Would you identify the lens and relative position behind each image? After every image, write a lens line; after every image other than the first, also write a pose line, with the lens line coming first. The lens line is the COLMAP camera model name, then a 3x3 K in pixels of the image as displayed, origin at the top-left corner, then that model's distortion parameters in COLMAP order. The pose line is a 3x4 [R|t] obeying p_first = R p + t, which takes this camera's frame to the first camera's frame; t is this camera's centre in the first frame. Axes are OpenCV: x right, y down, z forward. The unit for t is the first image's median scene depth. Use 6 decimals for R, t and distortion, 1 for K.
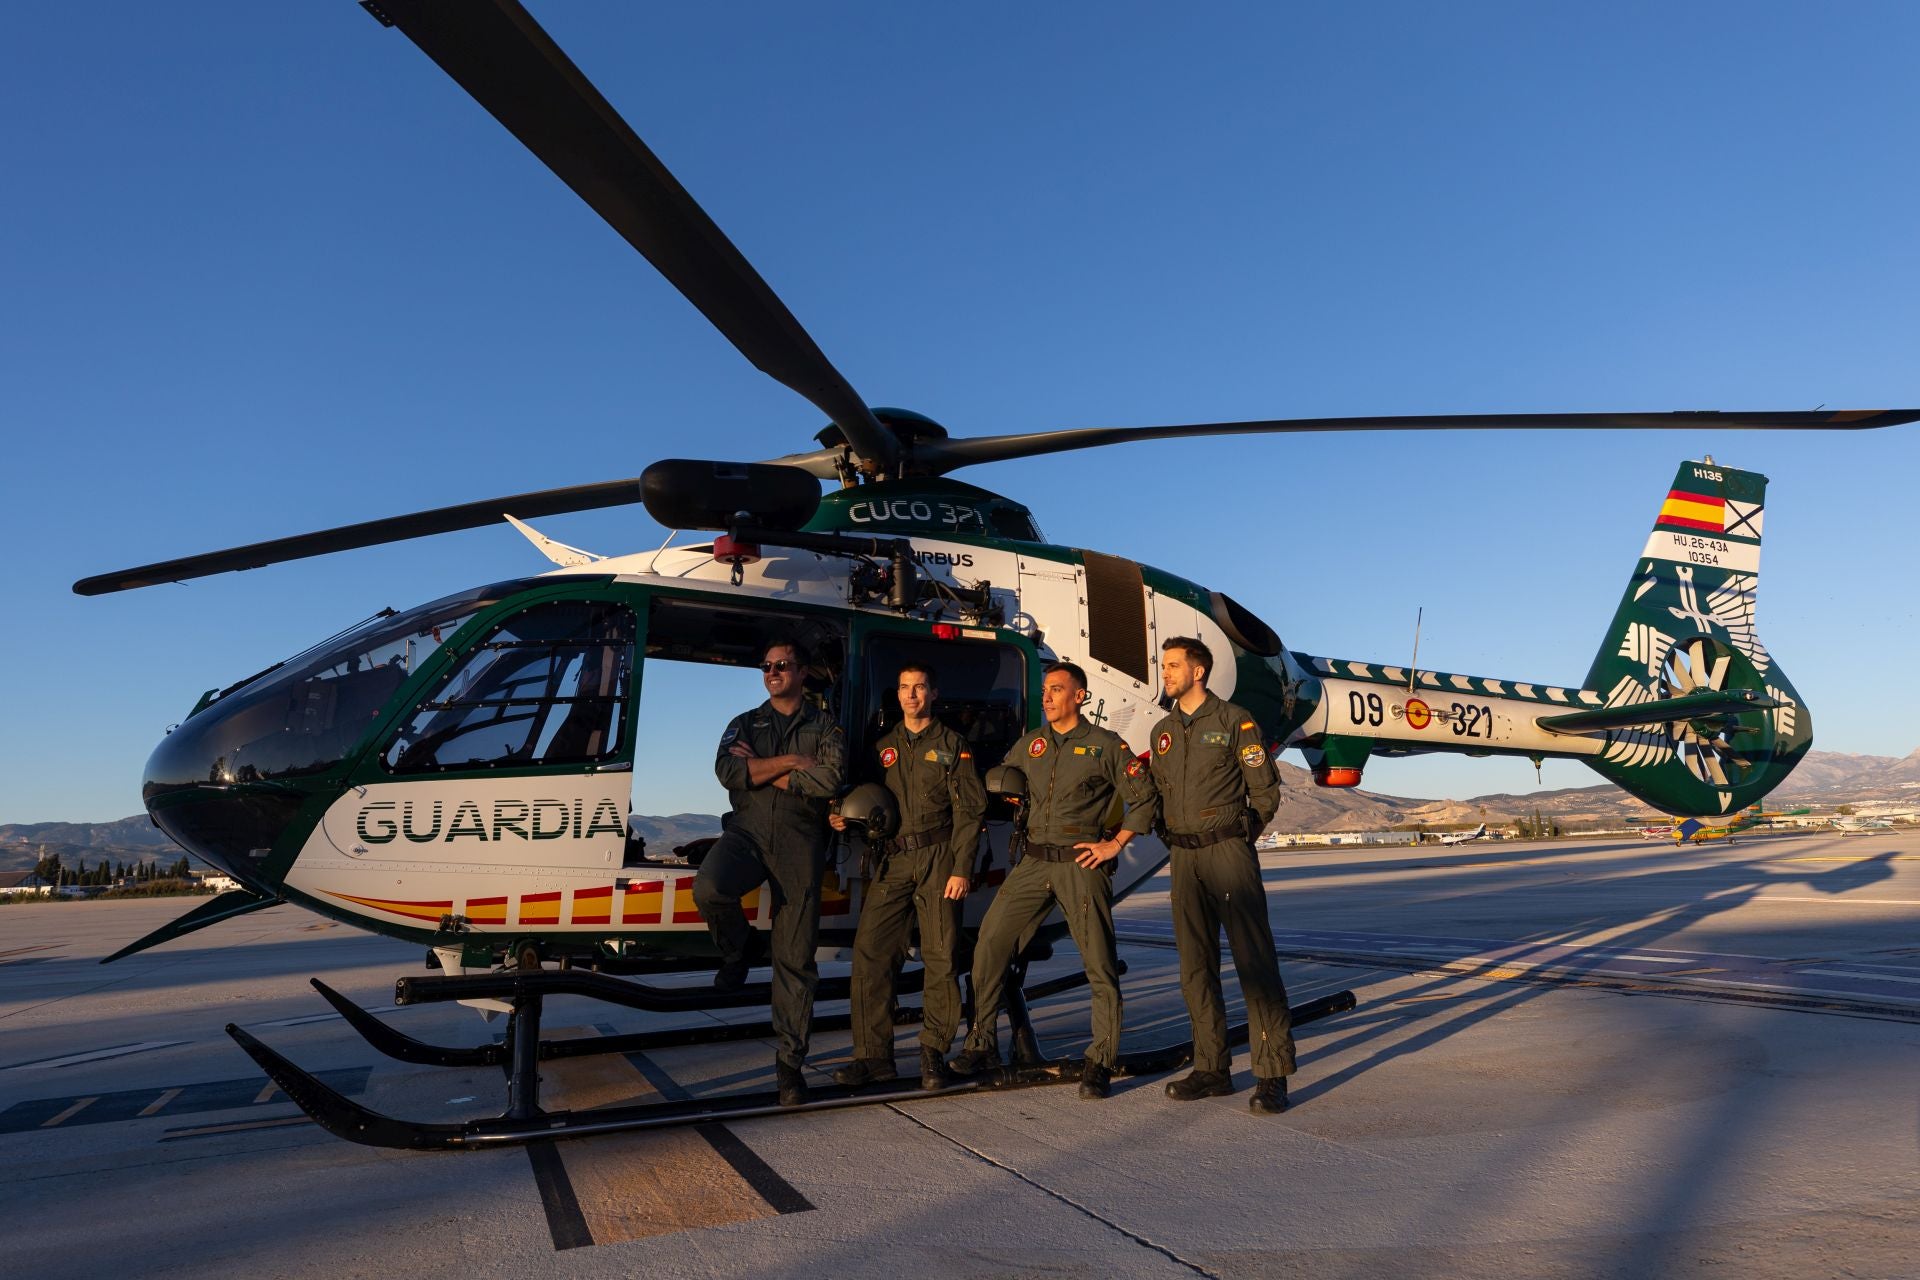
lens RADIAL K [[1183.2, 0, 978.5], [0, 1183.2, 599.6], [0, 0, 1]] dist [0.007224, 0.000986]
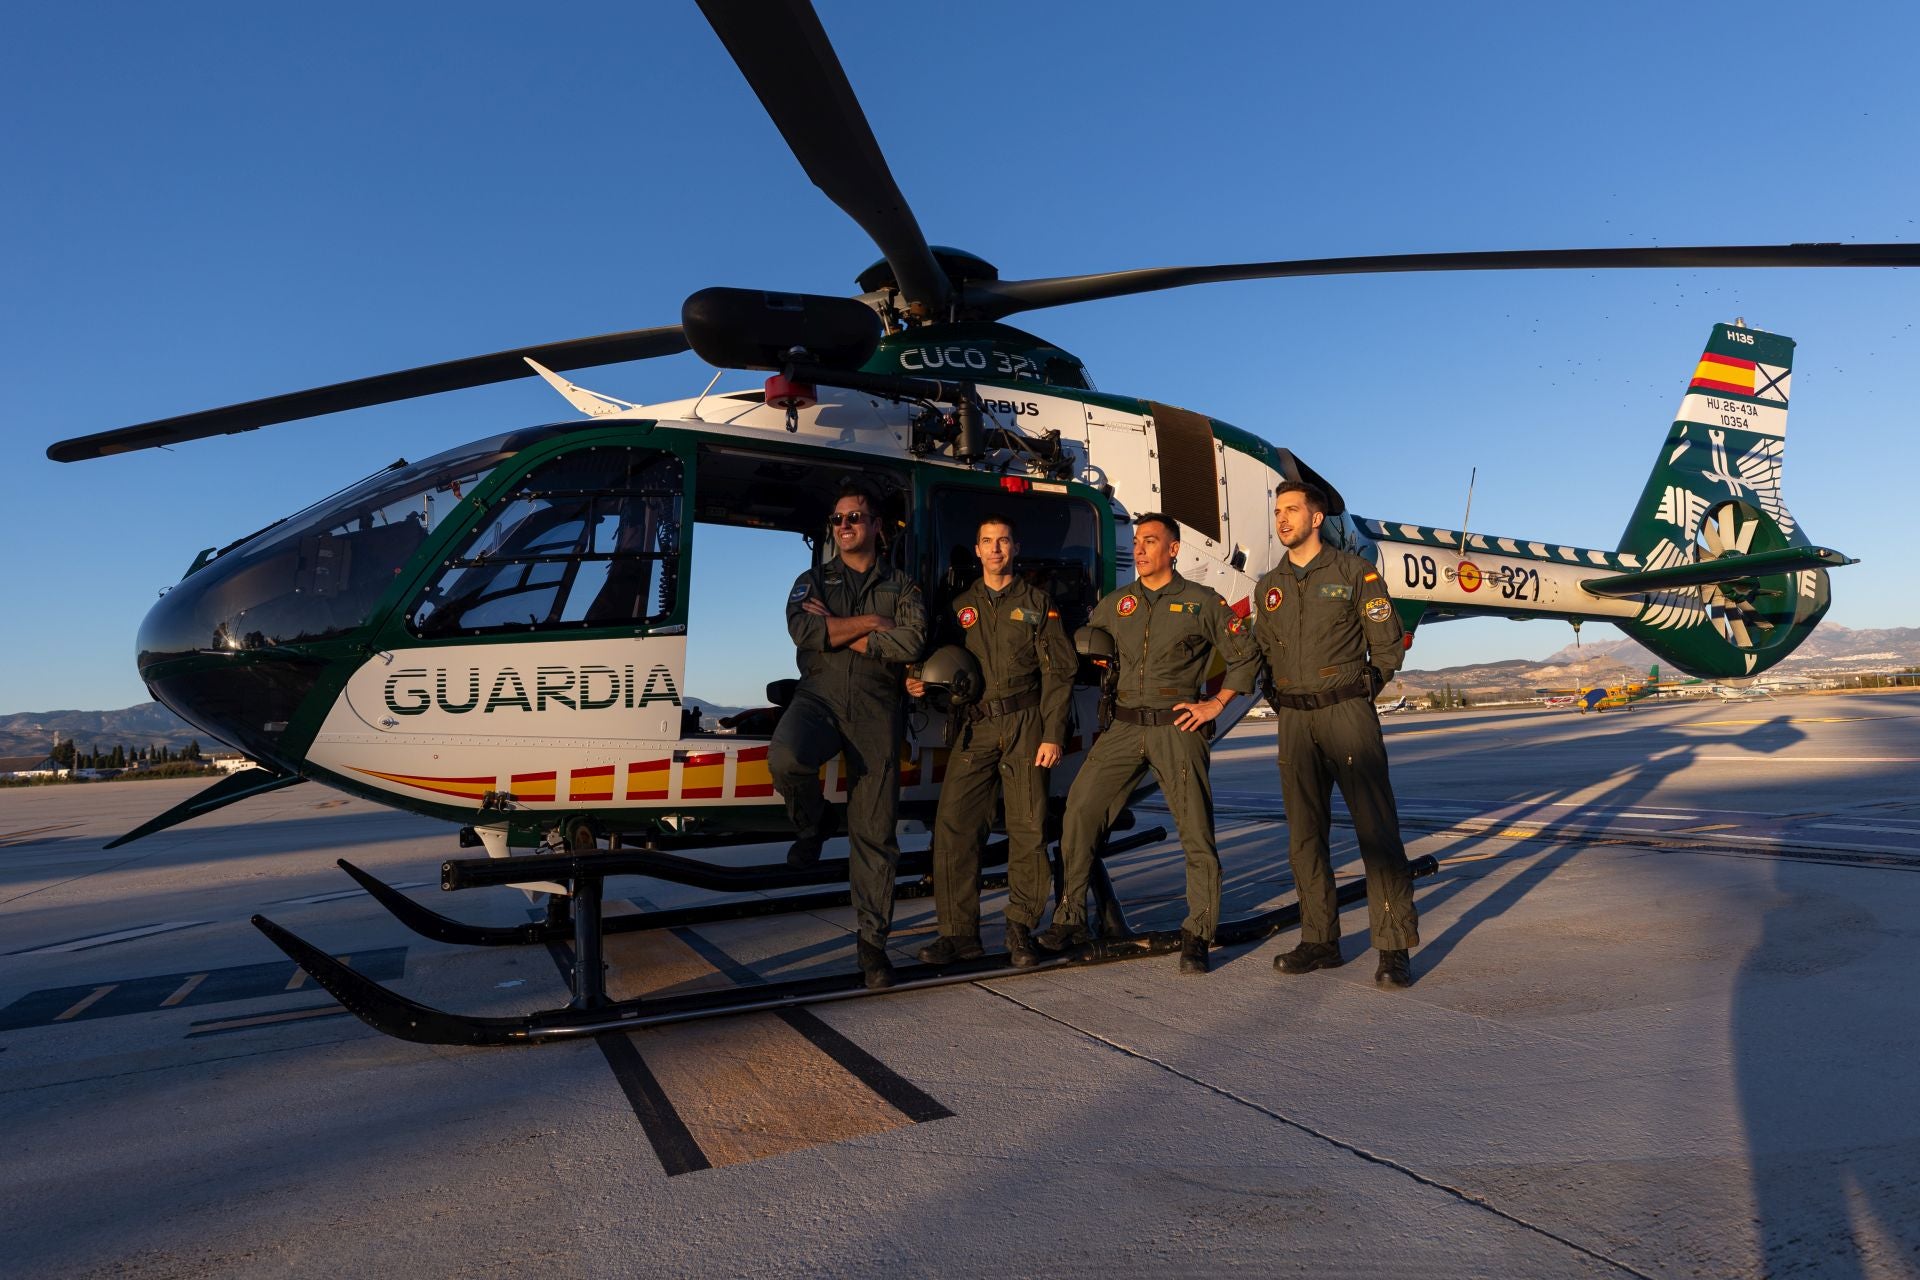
lens RADIAL K [[1102.9, 0, 975.8], [0, 1102.9, 601.5], [0, 0, 1]] dist [0.004550, 0.001572]
pose [[0.999388, -0.008523, 0.033931, -0.075976], [0.005222, 0.995348, 0.096201, 0.030139], [-0.034593, -0.095965, 0.994783, 0.116591]]
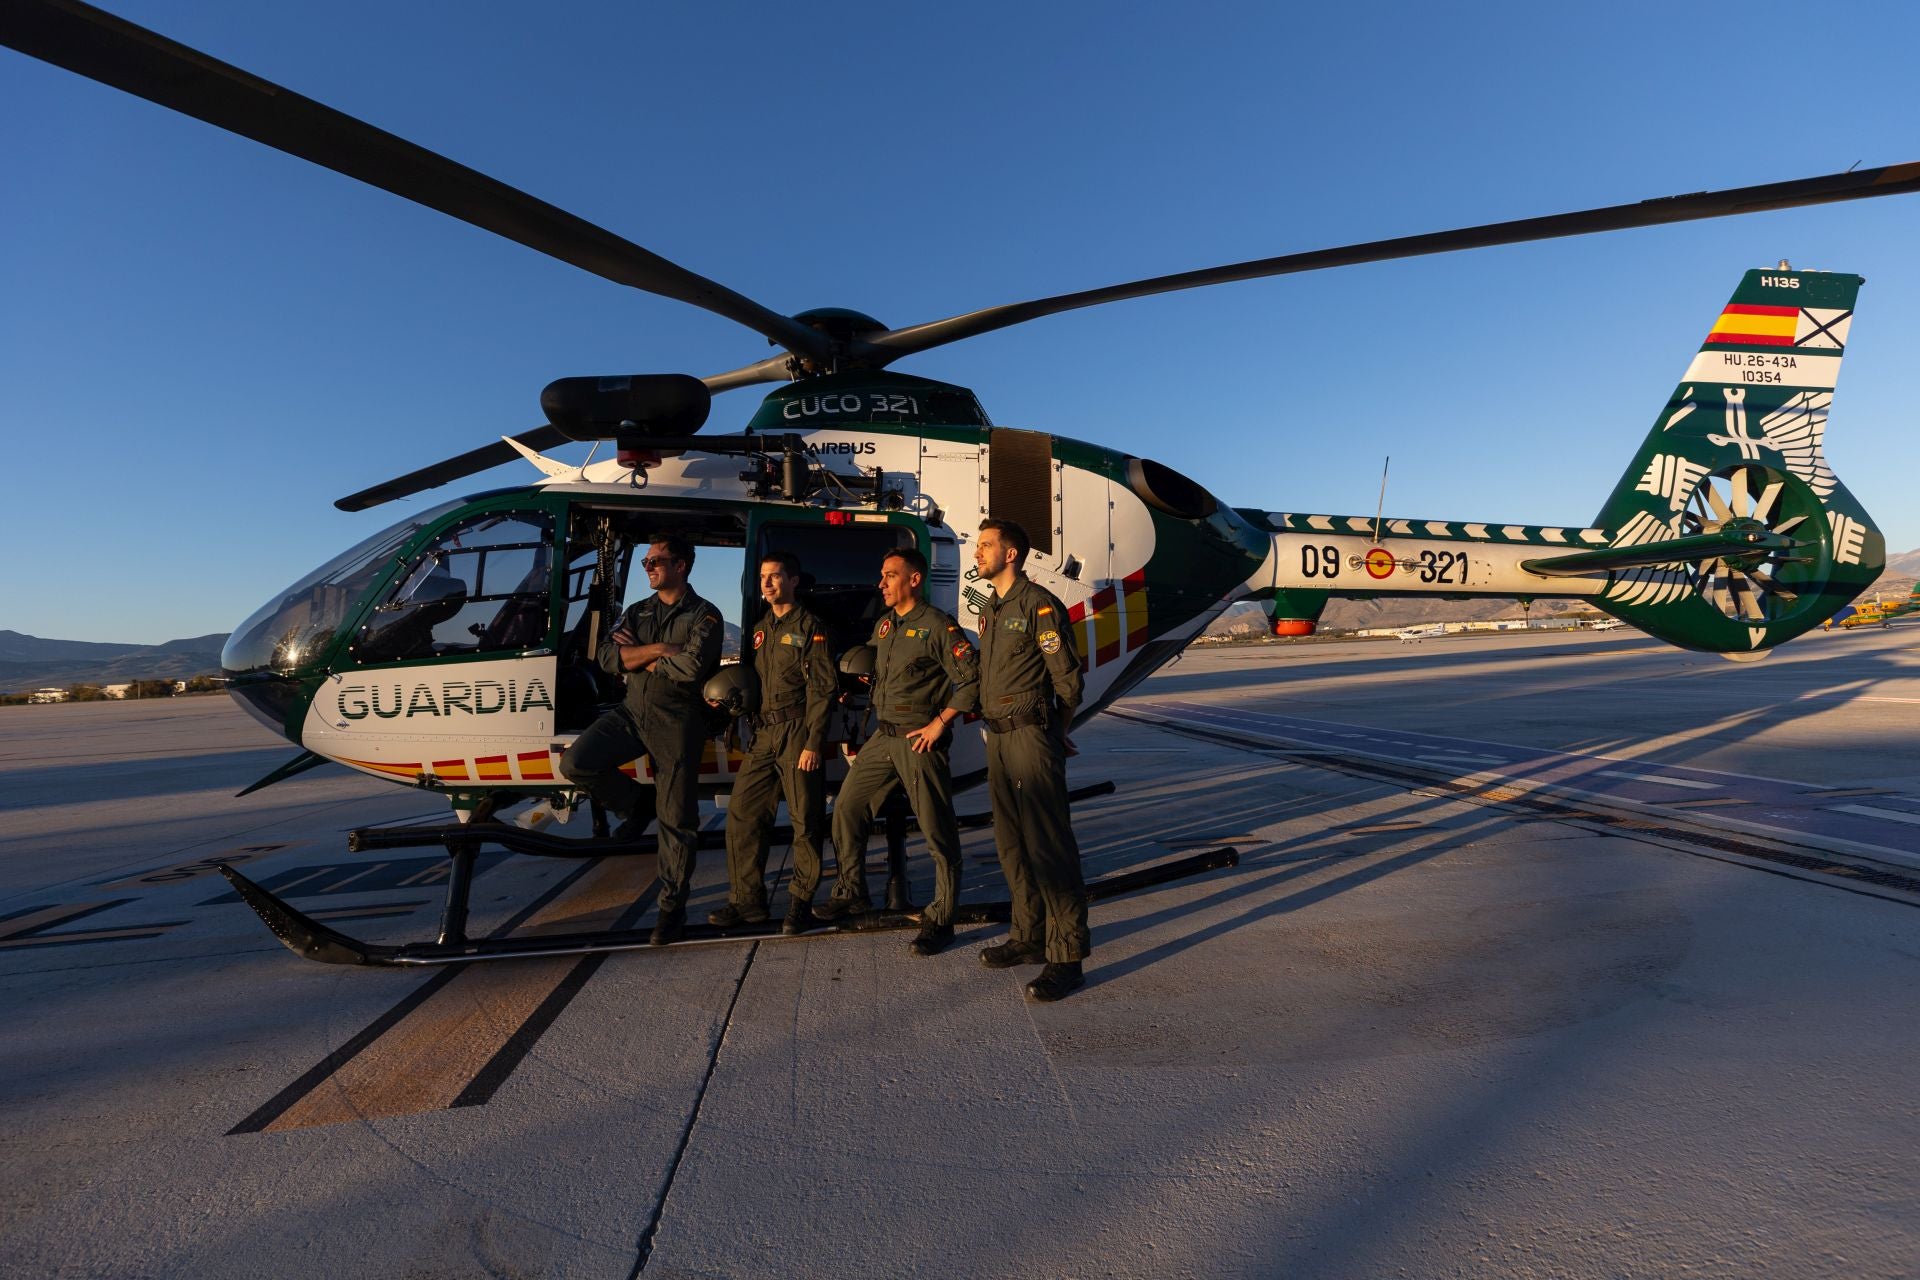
lens RADIAL K [[849.6, 0, 983.1], [0, 849.6, 605.5], [0, 0, 1]] dist [0.005222, -0.000158]
pose [[0.965198, -0.022227, -0.260575, 0.259290], [0.066057, 0.984794, 0.160678, -0.008495], [0.253041, -0.172299, 0.951989, 0.240503]]
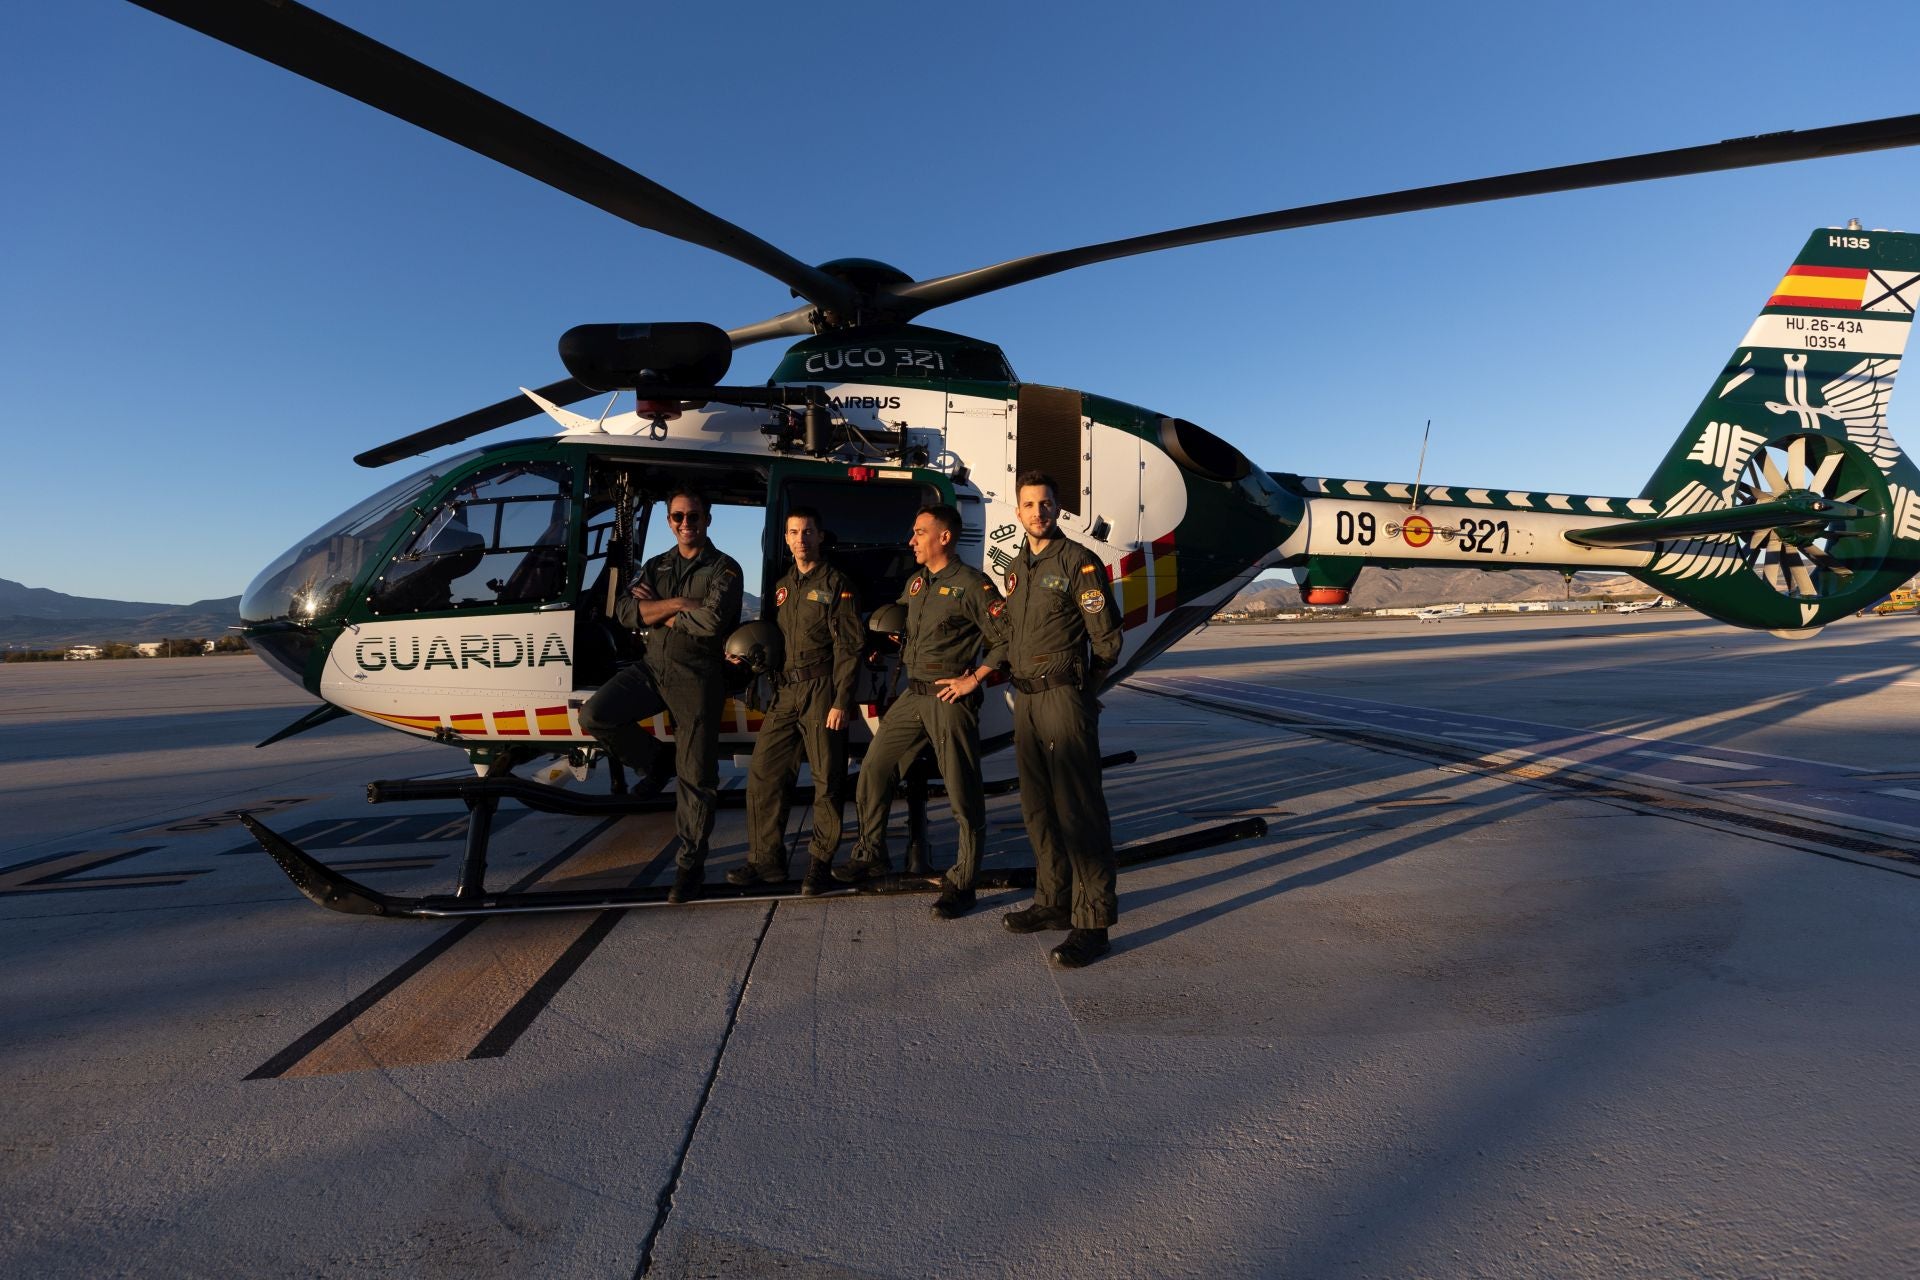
lens RADIAL K [[849.6, 0, 983.1], [0, 849.6, 605.5], [0, 0, 1]] dist [0.005222, -0.000158]
pose [[0.960620, 0.001336, -0.277861, 0.247019], [0.053750, 0.980208, 0.190535, 0.003325], [0.272616, -0.197966, 0.941536, 0.252680]]
